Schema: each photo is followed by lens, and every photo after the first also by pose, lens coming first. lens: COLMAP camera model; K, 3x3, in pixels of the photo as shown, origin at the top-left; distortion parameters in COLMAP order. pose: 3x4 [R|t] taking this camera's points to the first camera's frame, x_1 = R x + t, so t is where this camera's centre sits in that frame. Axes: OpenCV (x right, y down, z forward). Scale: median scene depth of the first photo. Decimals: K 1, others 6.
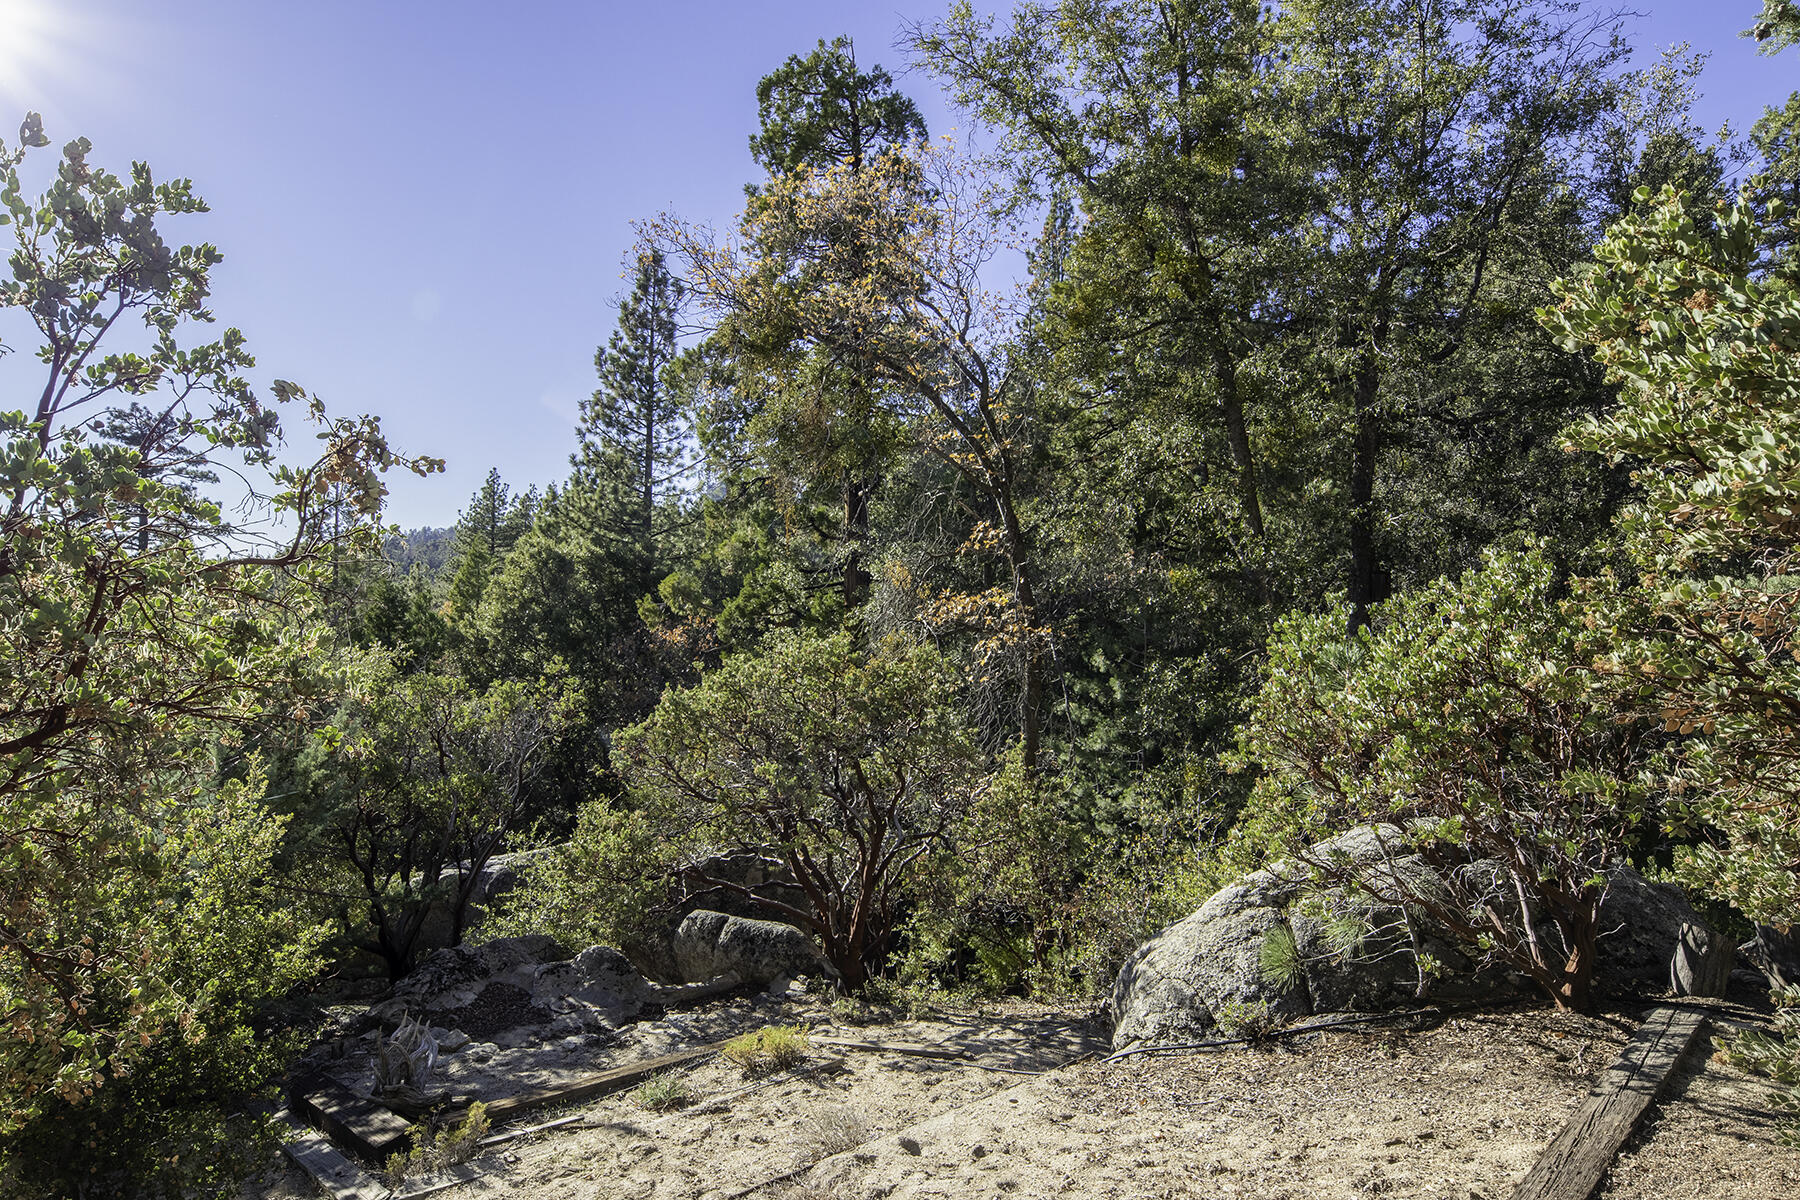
lens RADIAL K [[999.6, 0, 899.0], [0, 999.6, 604.4], [0, 0, 1]] dist [0.002518, 0.000804]
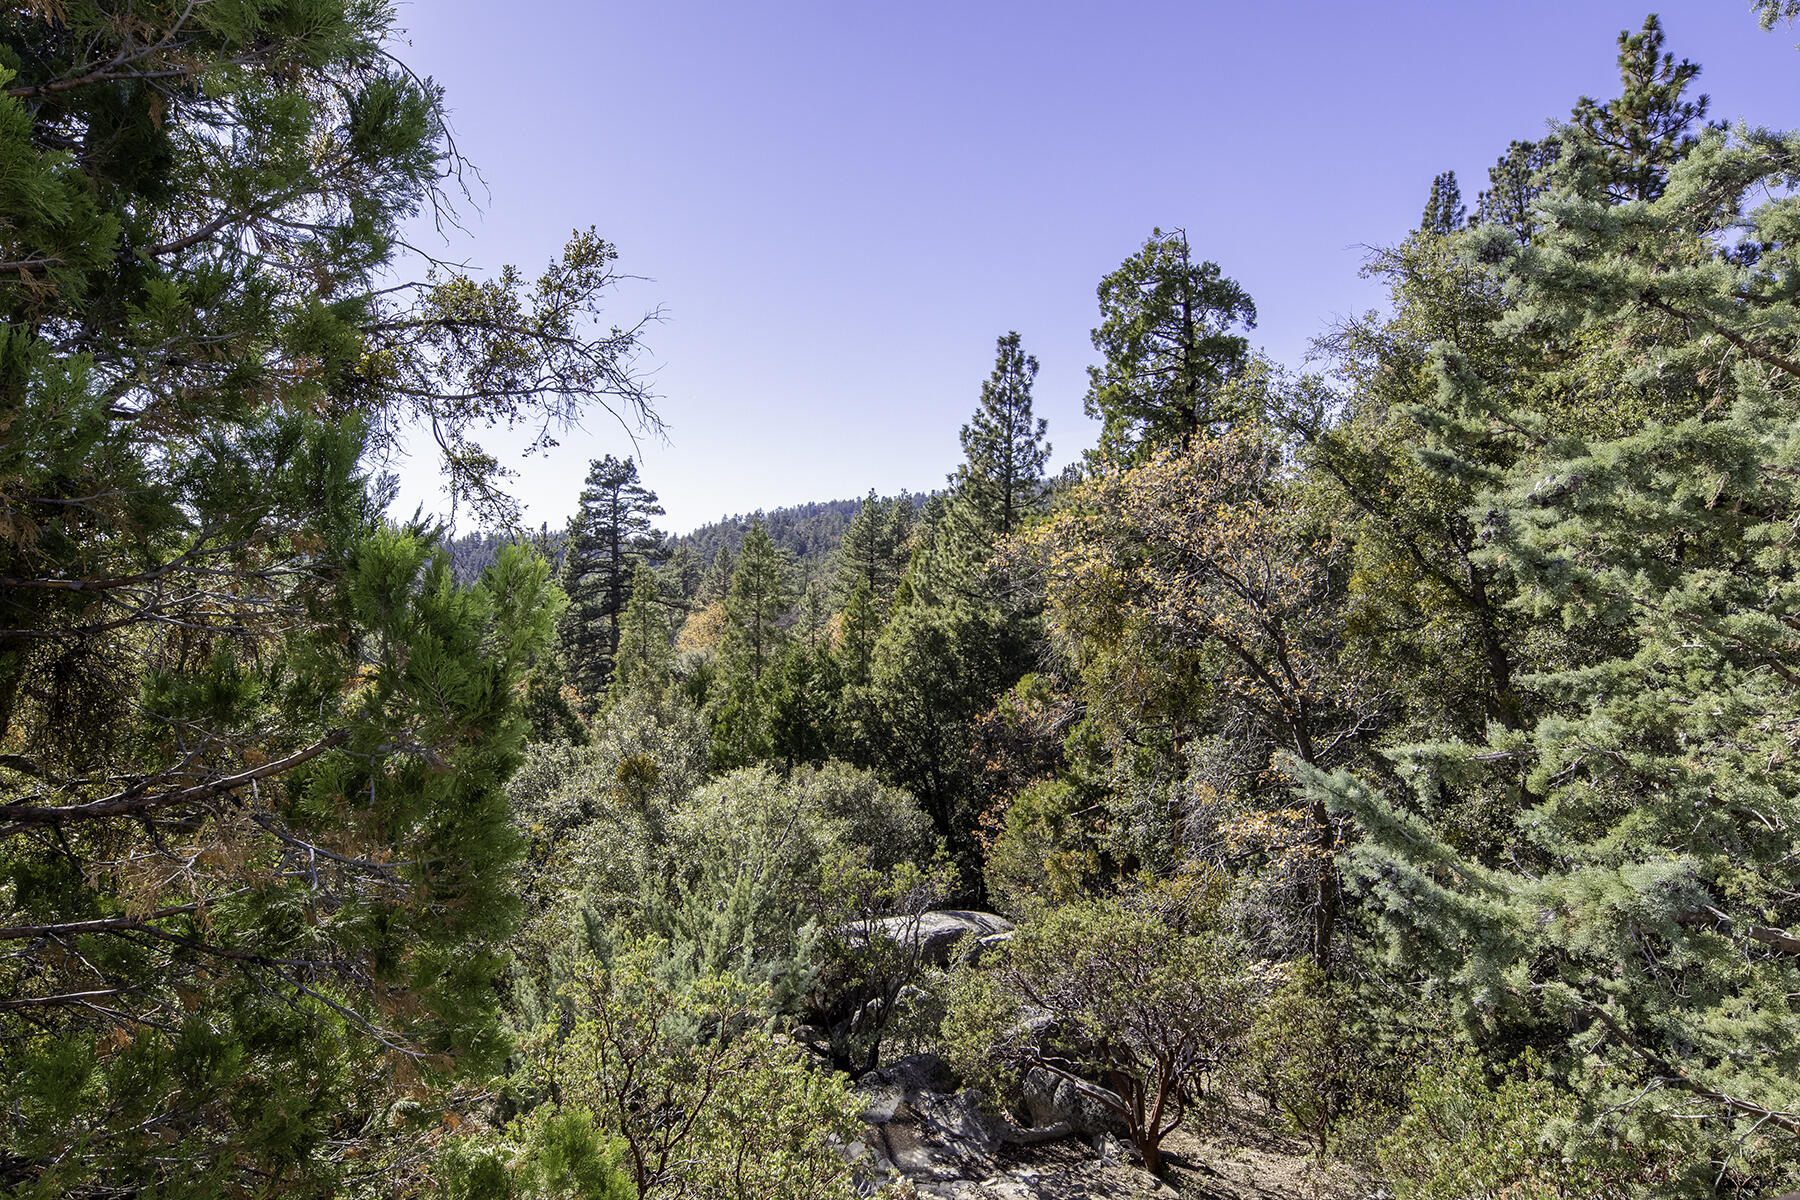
lens RADIAL K [[999.6, 0, 901.5], [0, 999.6, 595.1], [0, 0, 1]] dist [0.002518, 0.000804]
pose [[0.938839, 0.007698, -0.344271, 0.022652], [0.003385, 0.999495, 0.031582, -0.100649], [0.344341, -0.030816, 0.938339, -0.084496]]
